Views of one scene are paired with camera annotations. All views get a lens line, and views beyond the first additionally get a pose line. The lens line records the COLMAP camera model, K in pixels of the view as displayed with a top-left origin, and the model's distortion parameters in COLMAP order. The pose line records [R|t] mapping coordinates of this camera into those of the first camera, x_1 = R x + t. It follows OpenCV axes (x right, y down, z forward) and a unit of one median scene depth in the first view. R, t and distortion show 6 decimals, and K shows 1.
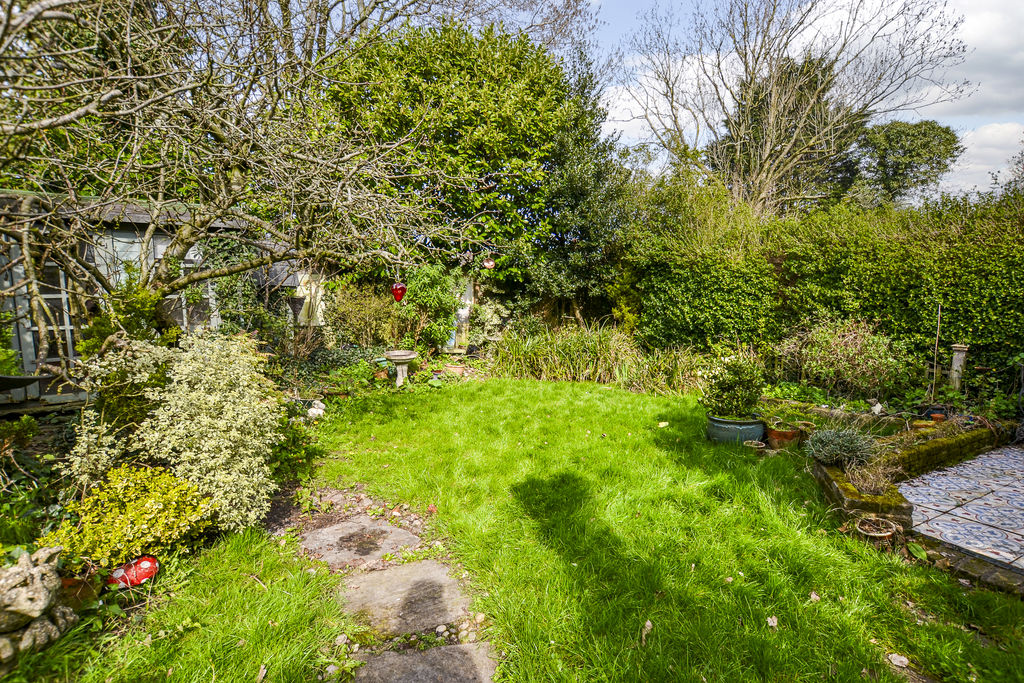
lens RADIAL K [[479.9, 0, 512.7], [0, 479.9, 341.0], [0, 0, 1]] dist [-0.002904, -0.000505]
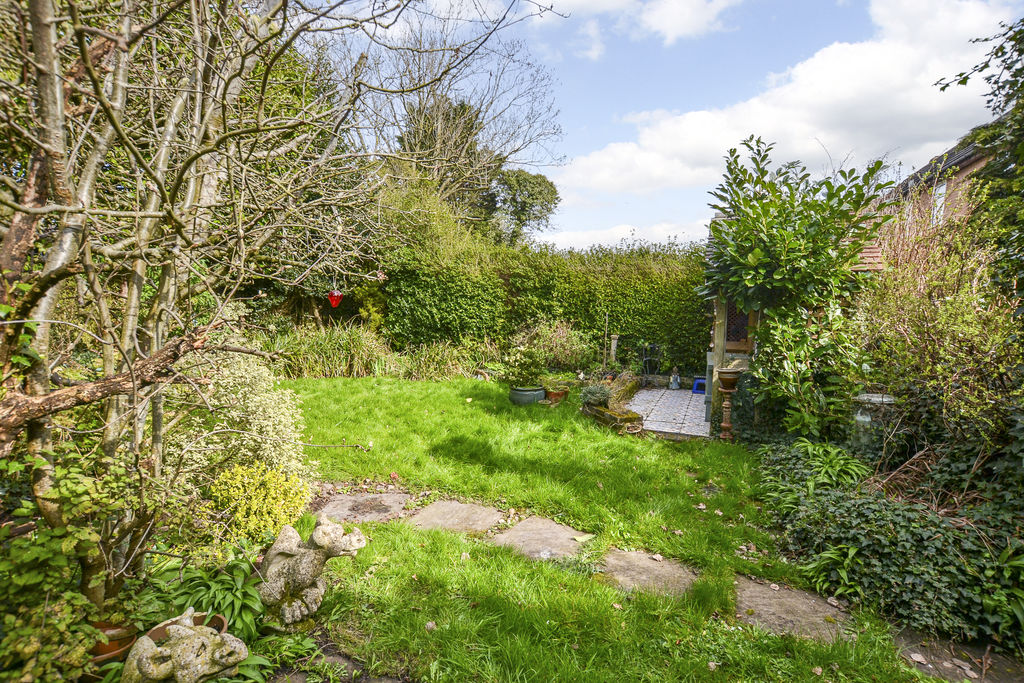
lens RADIAL K [[479.9, 0, 510.5], [0, 479.9, 338.6], [0, 0, 1]] dist [-0.002904, -0.000505]
pose [[0.776735, -0.023515, 0.629389, -0.286211], [0.022427, 0.999702, 0.009674, -0.003800], [-0.629428, 0.006601, 0.777030, -0.072224]]
